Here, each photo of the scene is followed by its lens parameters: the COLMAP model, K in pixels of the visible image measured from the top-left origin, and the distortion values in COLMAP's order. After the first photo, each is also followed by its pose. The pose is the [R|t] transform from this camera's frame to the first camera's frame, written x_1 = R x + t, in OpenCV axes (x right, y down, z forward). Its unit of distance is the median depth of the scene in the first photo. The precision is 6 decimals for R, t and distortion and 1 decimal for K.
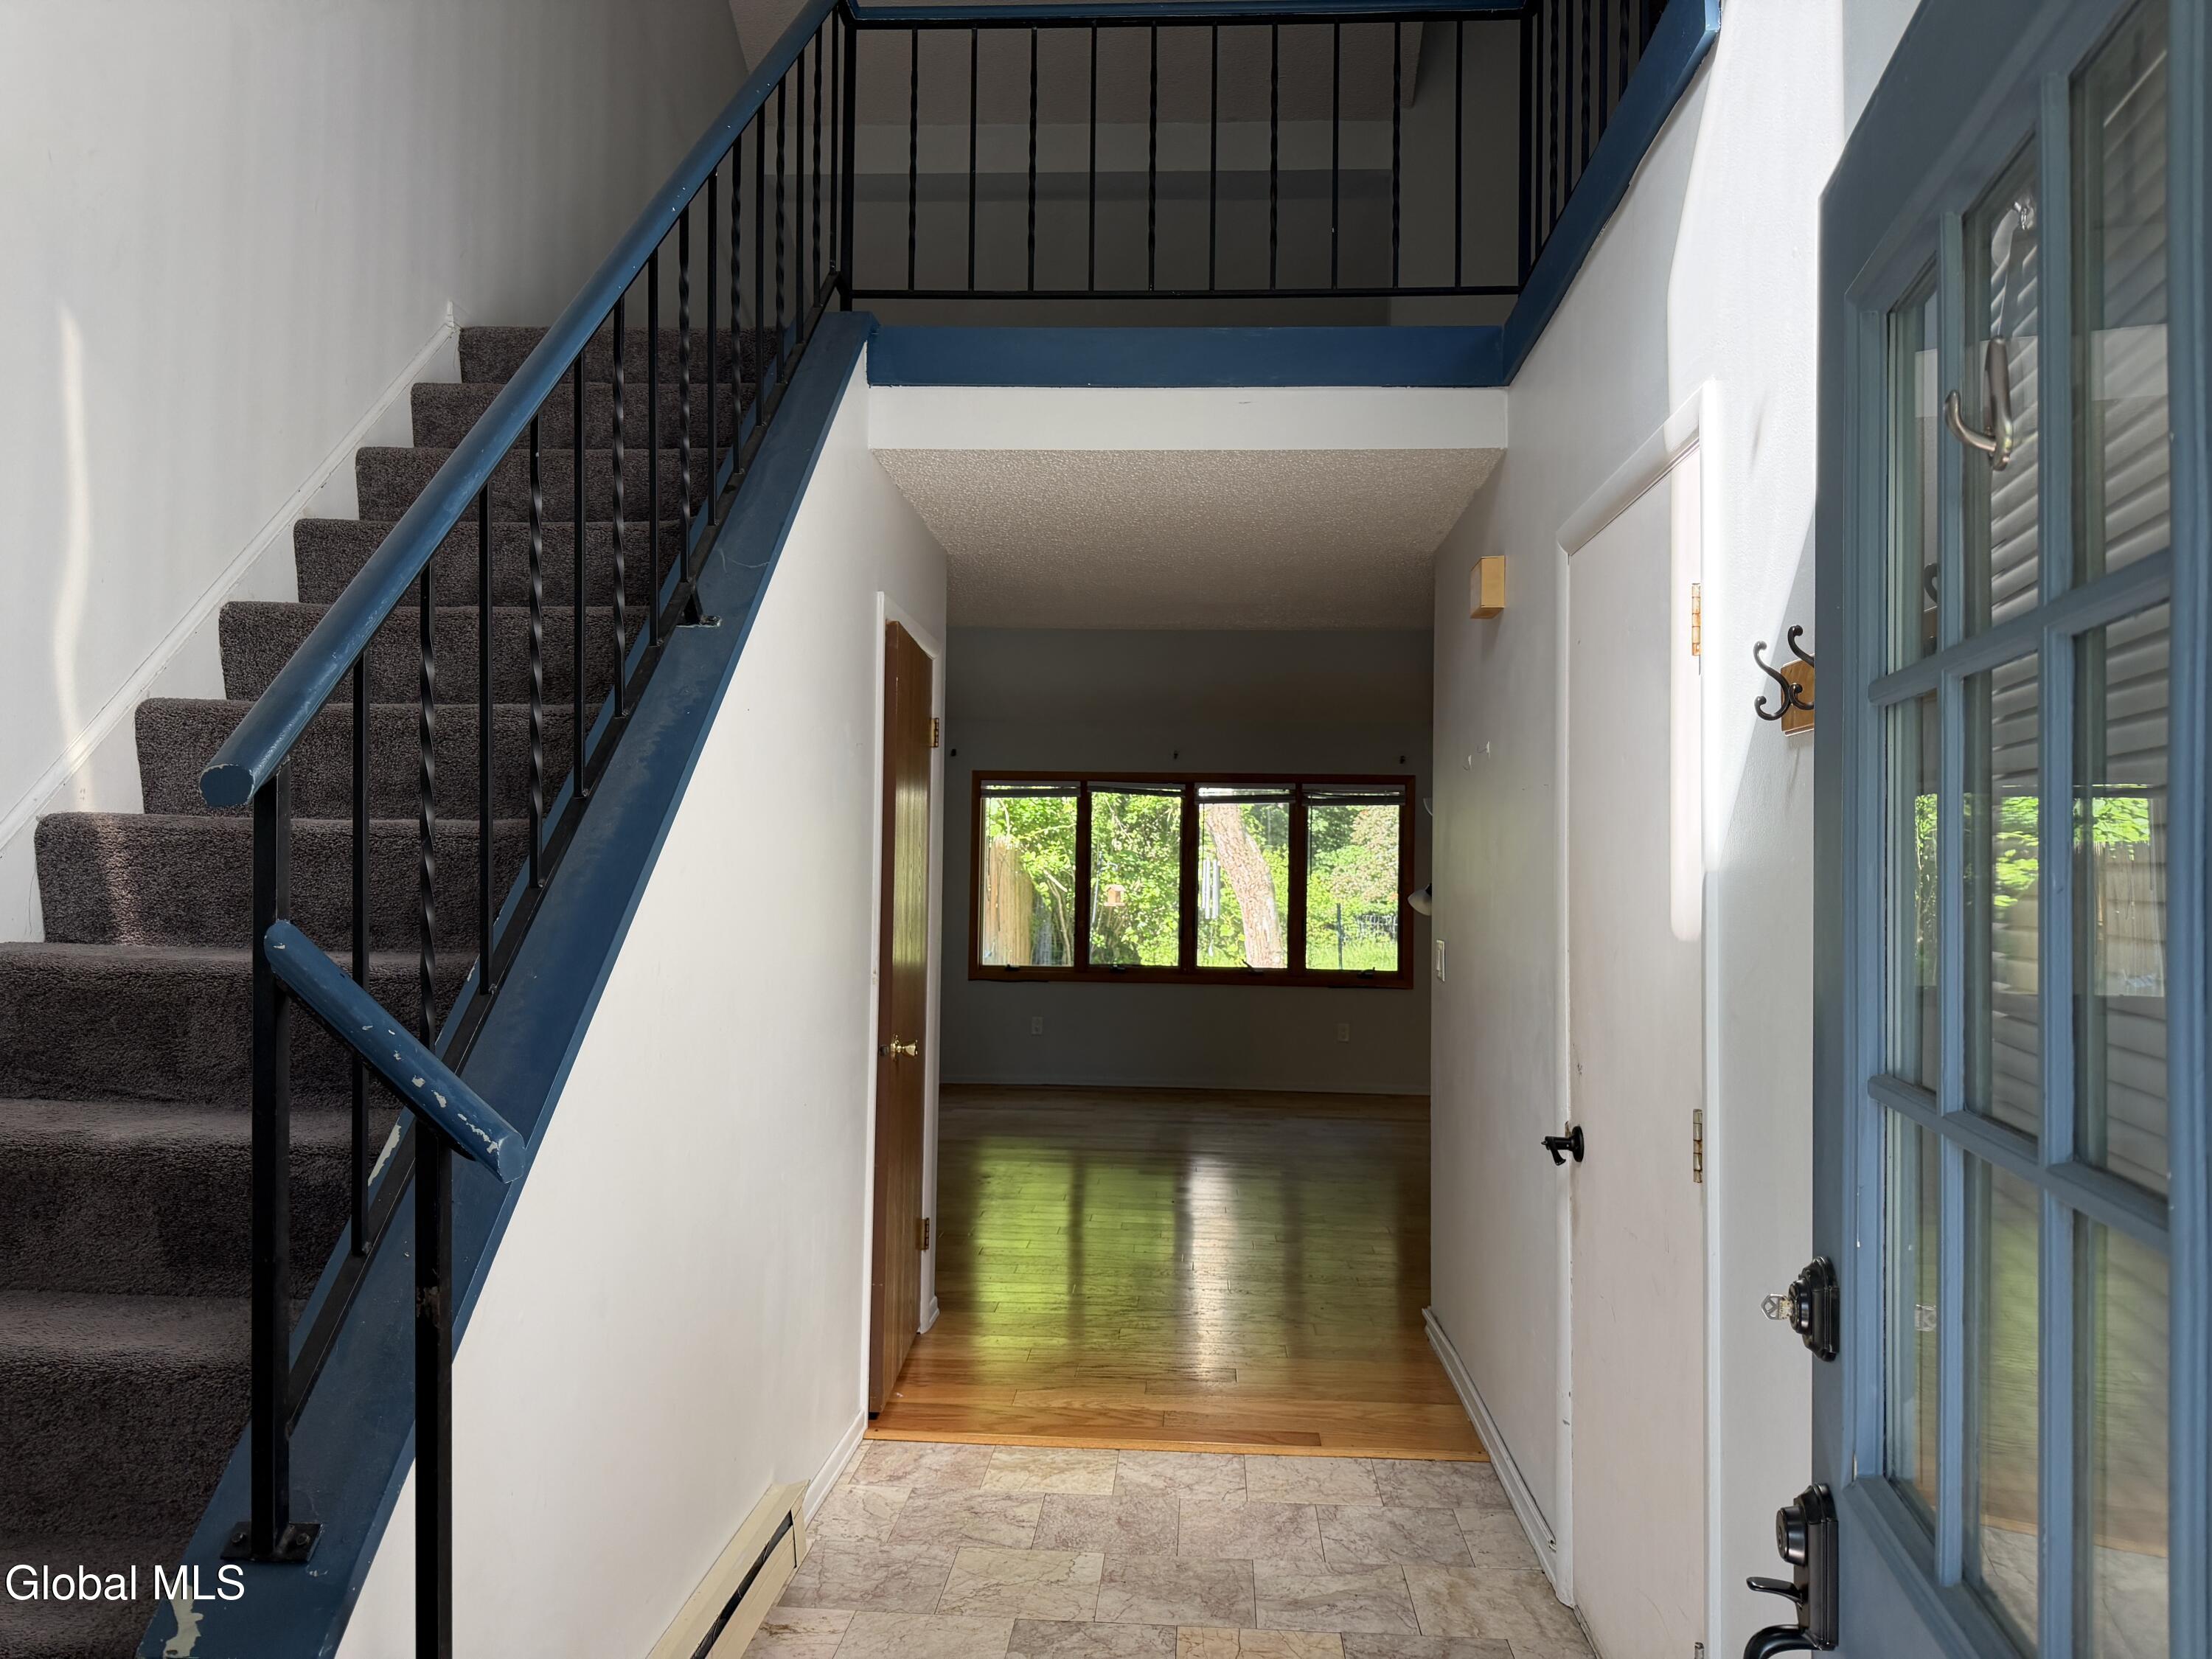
lens RADIAL K [[1544.6, 0, 1106.0], [0, 1544.6, 829.5], [0, 0, 1]] dist [0.118990, -0.246049]
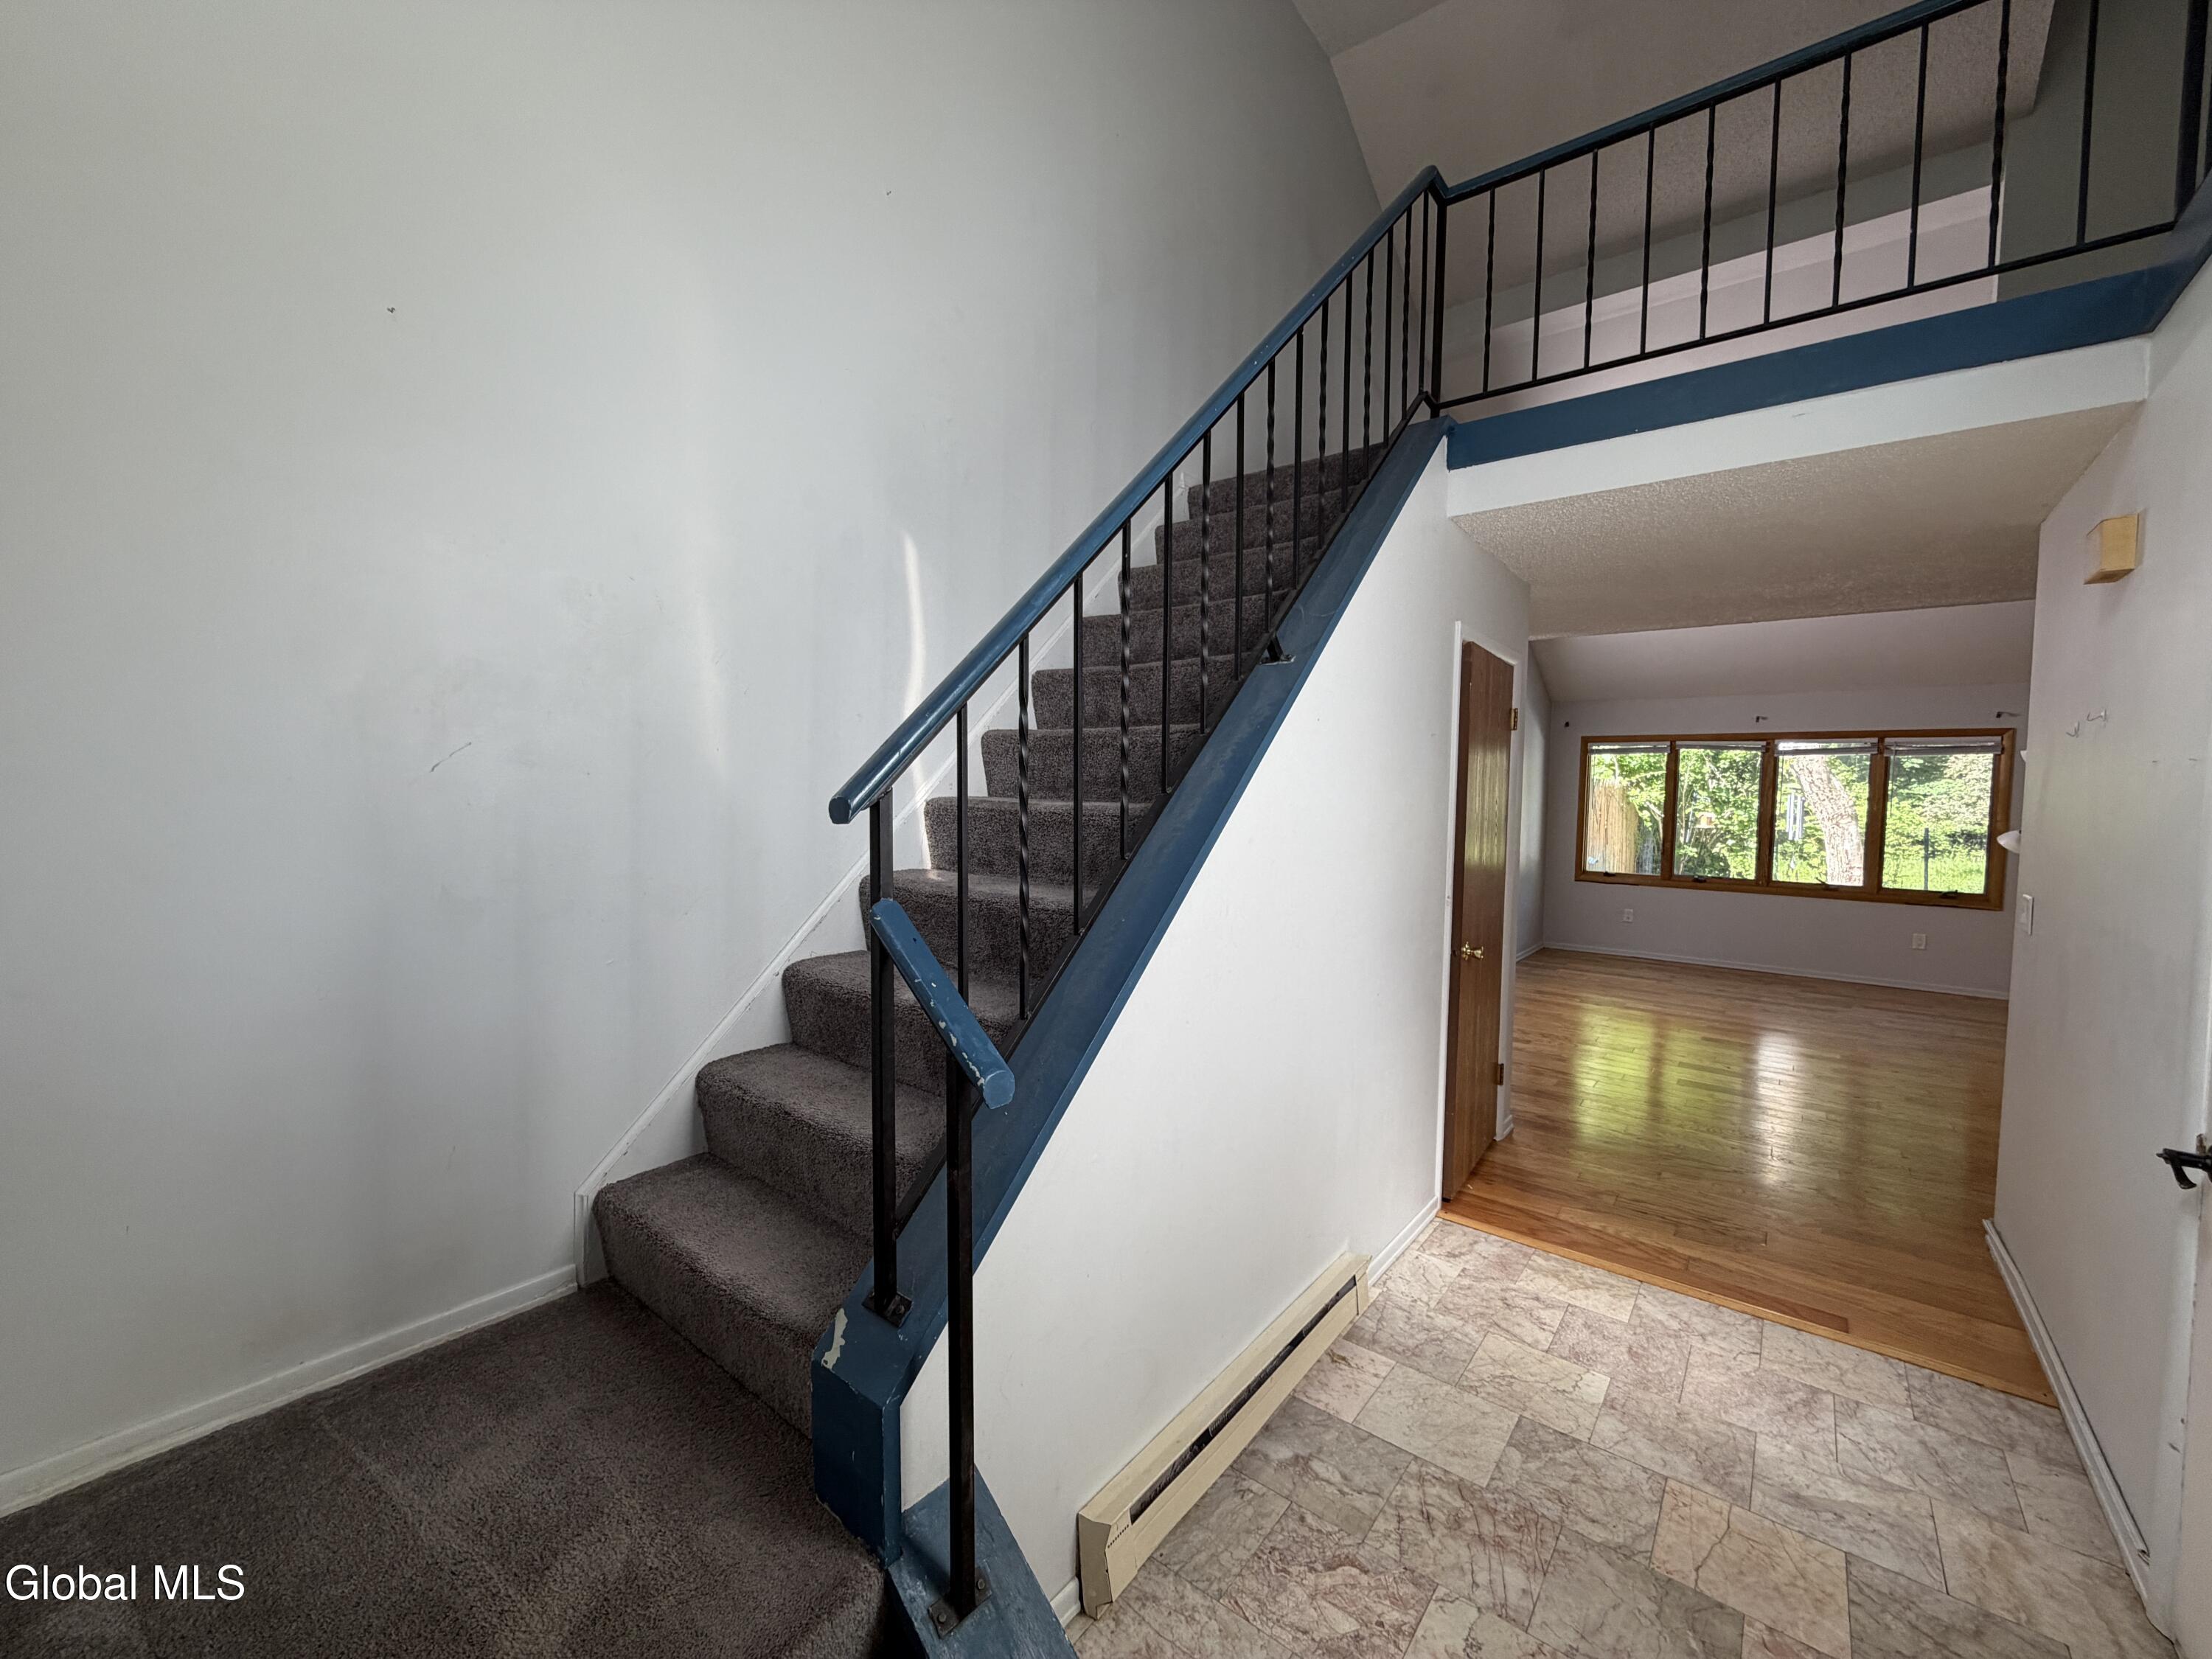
lens RADIAL K [[879.3, 0, 1100.8], [0, 879.3, 830.6], [0, 0, 1]] dist [-0.000265, 0.000163]
pose [[0.820126, 0.027373, -0.571528, 0.049037], [0.011822, 0.997831, 0.064755, -0.024865], [0.572061, -0.059864, 0.818024, 0.190665]]
